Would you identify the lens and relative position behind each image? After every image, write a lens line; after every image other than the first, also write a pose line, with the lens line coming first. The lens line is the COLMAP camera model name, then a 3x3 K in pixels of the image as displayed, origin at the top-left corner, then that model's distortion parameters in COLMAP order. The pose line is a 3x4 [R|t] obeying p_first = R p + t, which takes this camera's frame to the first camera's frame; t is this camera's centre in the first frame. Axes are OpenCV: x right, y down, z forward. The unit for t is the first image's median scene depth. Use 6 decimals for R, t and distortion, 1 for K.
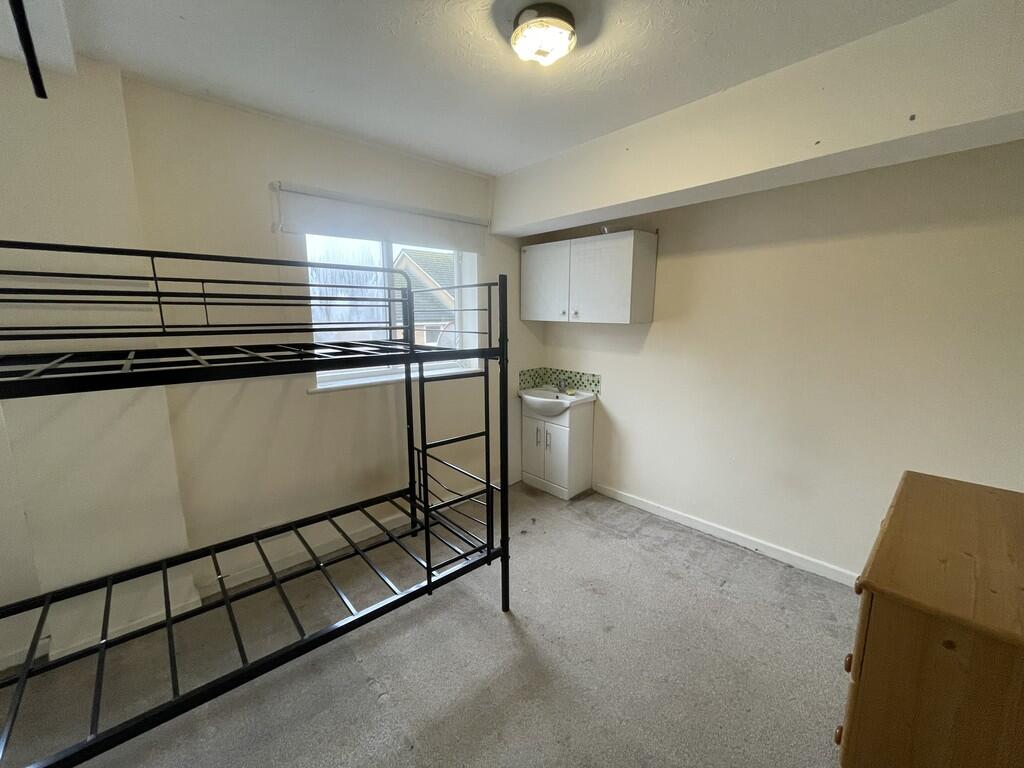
lens RADIAL K [[409.8, 0, 512.8], [0, 409.8, 383.4], [0, 0, 1]] dist [-0.005776, 0.000416]
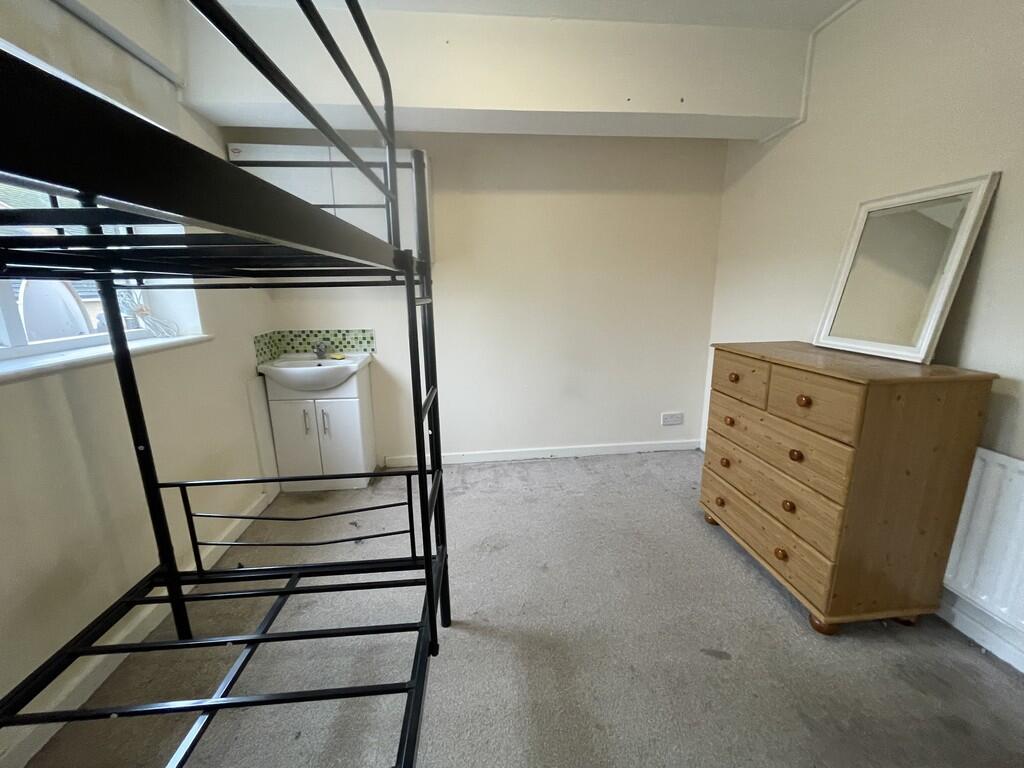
lens RADIAL K [[409.8, 0, 510.8], [0, 409.8, 383.5], [0, 0, 1]] dist [-0.005776, 0.000416]
pose [[0.598918, -0.186218, 0.778858, -0.301653], [0.144339, 0.981761, 0.123738, 0.025804], [-0.787695, 0.038311, 0.614873, 0.281093]]
